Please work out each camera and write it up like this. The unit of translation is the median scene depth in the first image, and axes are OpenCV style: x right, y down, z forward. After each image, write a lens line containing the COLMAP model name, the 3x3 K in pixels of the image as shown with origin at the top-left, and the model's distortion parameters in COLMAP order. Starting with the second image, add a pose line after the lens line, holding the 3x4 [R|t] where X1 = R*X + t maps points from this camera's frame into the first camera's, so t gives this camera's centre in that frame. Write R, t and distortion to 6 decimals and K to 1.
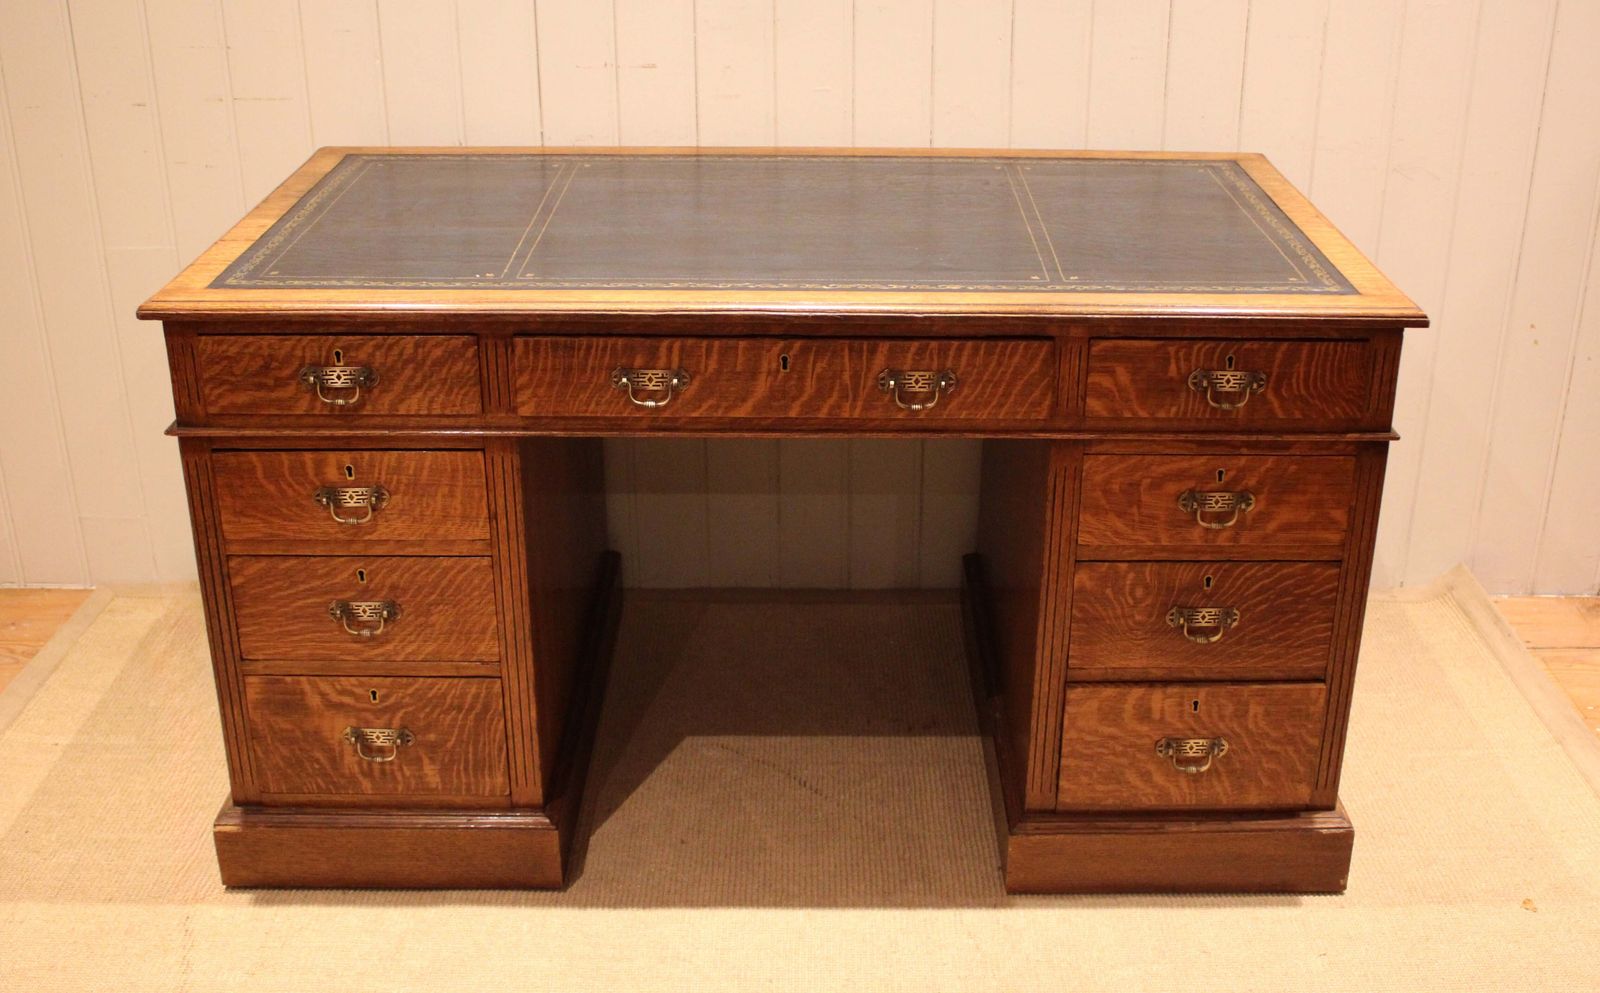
lens RADIAL K [[1687.4, 0, 798.3], [0, 1687.4, 389.7], [0, 0, 1]] dist [-0.053414, 0.000000]
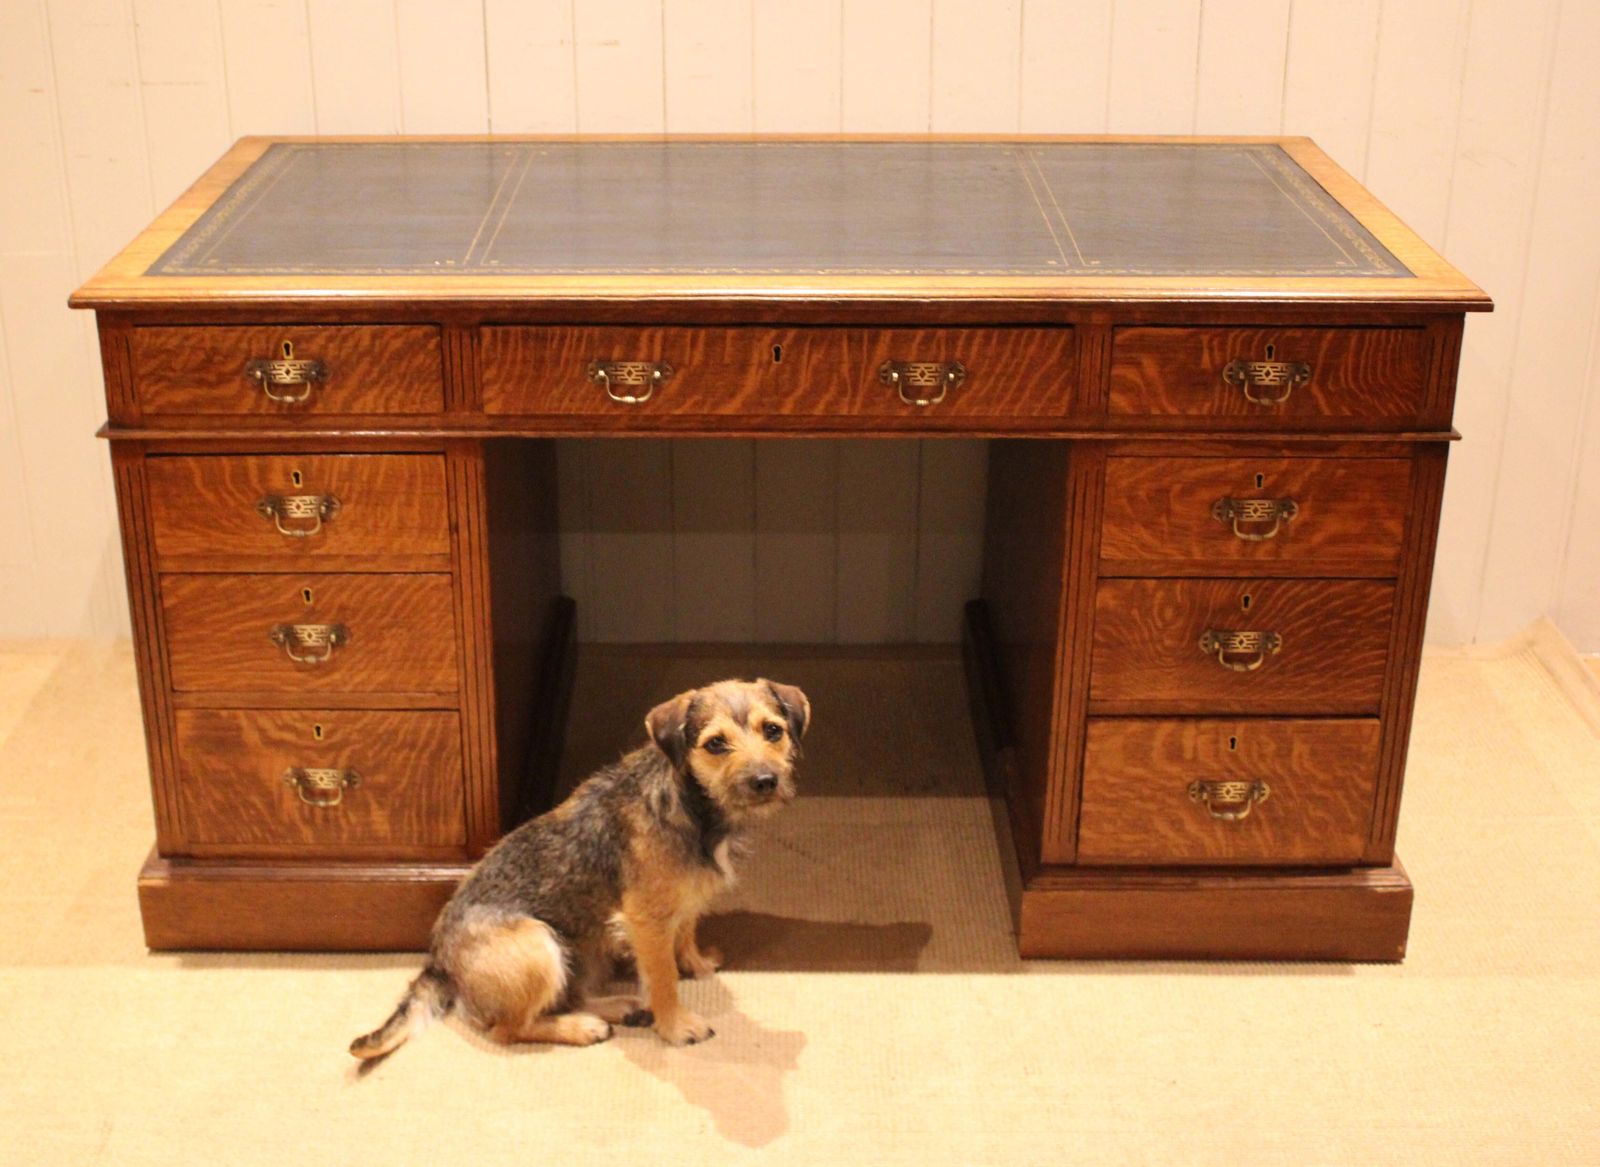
lens RADIAL K [[2086.2, 0, 683.1], [0, 2086.2, 486.7], [0, 0, 1]] dist [-0.020194, 0.000000]
pose [[0.999627, -0.001089, -0.027299, -0.026260], [0.001147, 0.999997, 0.002139, 0.049660], [0.027297, -0.002169, 0.999625, -0.119834]]
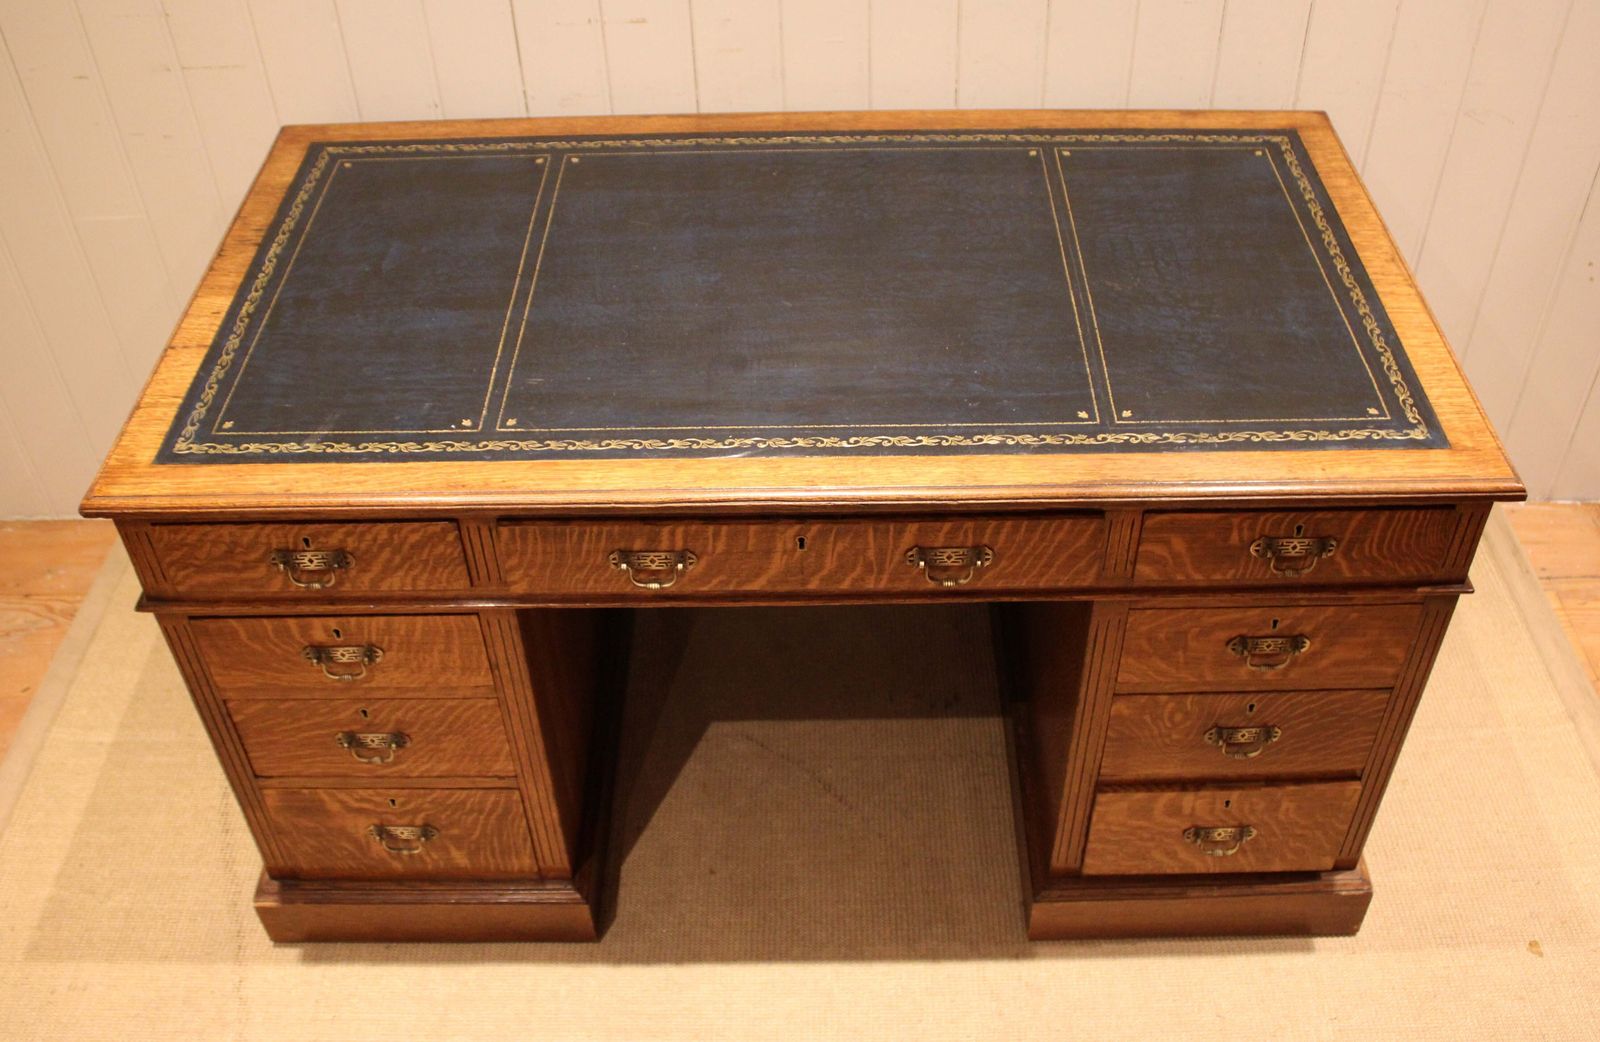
lens RADIAL K [[1511.2, 0, 794.4], [0, 1511.2, 448.8], [0, 0, 1]] dist [-0.074720, 0.000000]
pose [[0.999662, -0.019608, -0.017092, 0.002760], [0.023997, 0.948755, 0.315099, -0.295977], [0.010037, -0.315402, 0.948905, 0.238461]]
